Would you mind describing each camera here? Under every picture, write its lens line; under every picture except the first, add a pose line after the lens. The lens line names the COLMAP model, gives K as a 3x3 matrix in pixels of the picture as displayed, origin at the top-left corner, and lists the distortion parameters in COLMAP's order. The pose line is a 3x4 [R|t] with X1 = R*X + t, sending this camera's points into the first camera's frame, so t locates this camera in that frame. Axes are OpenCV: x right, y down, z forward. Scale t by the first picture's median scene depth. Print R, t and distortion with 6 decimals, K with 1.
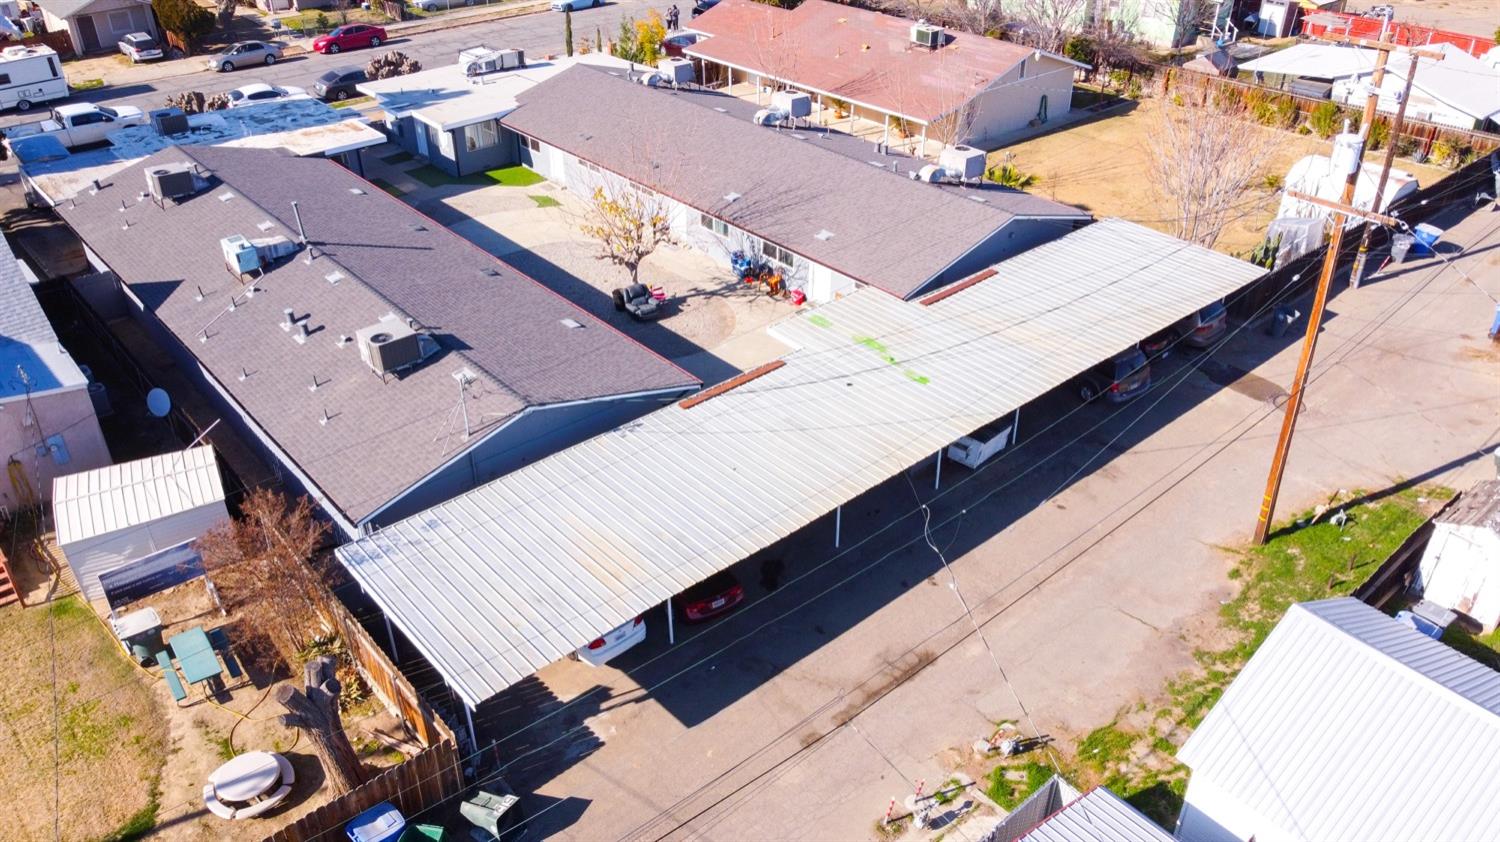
lens RADIAL K [[1132.2, 0, 752.0], [0, 1132.2, 421.1], [0, 0, 1]] dist [-0.000748, 0.011993]
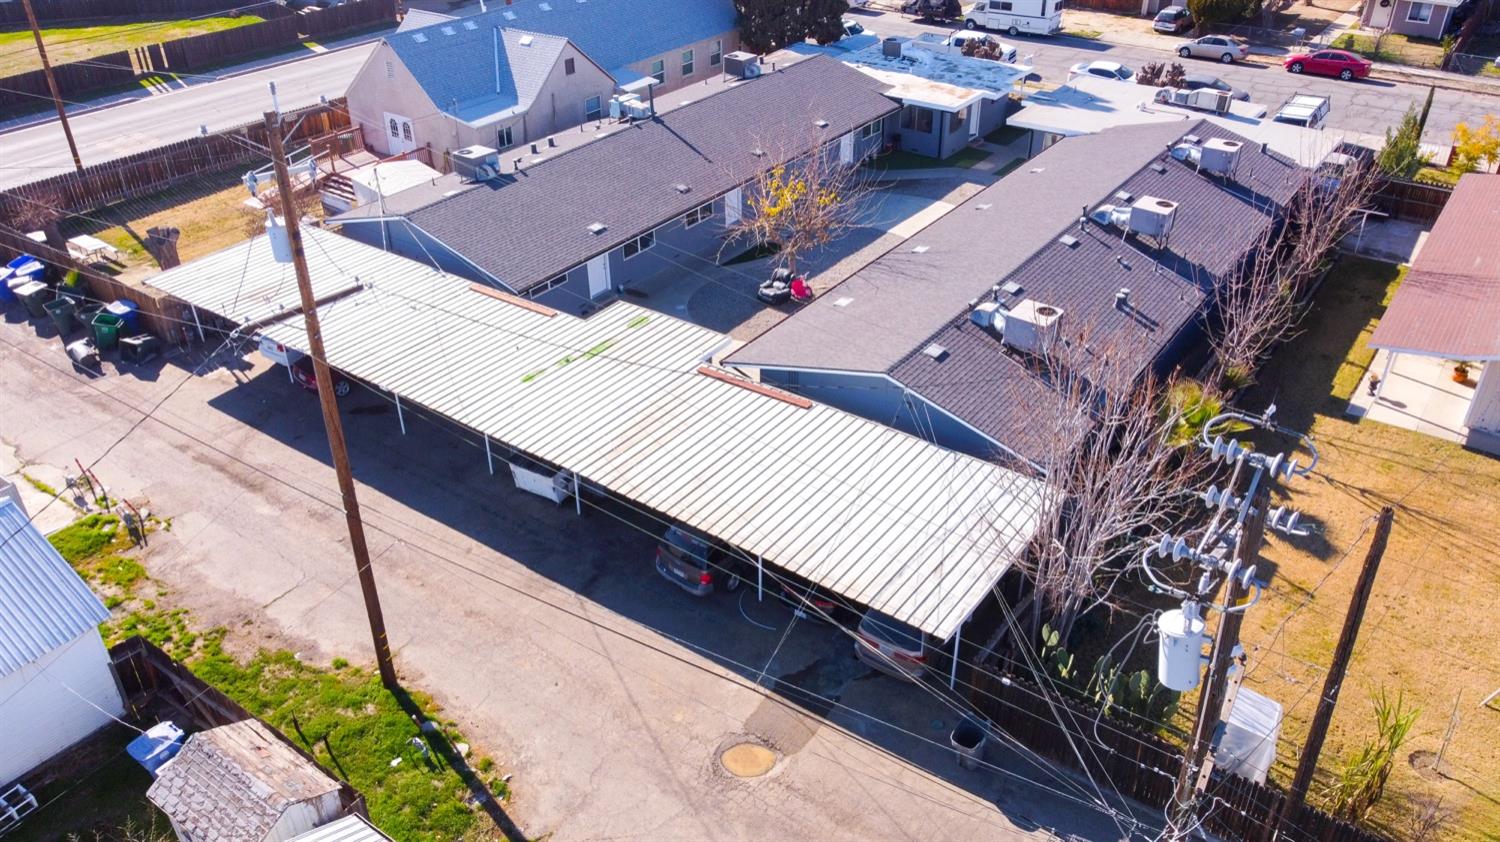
lens RADIAL K [[1132.2, 0, 752.0], [0, 1132.2, 422.2], [0, 0, 1]] dist [-0.000748, 0.011993]
pose [[0.234363, 0.516936, -0.823317, 0.989124], [-0.510098, 0.786343, 0.348518, -0.433591], [0.827571, 0.338293, 0.447978, 0.683818]]
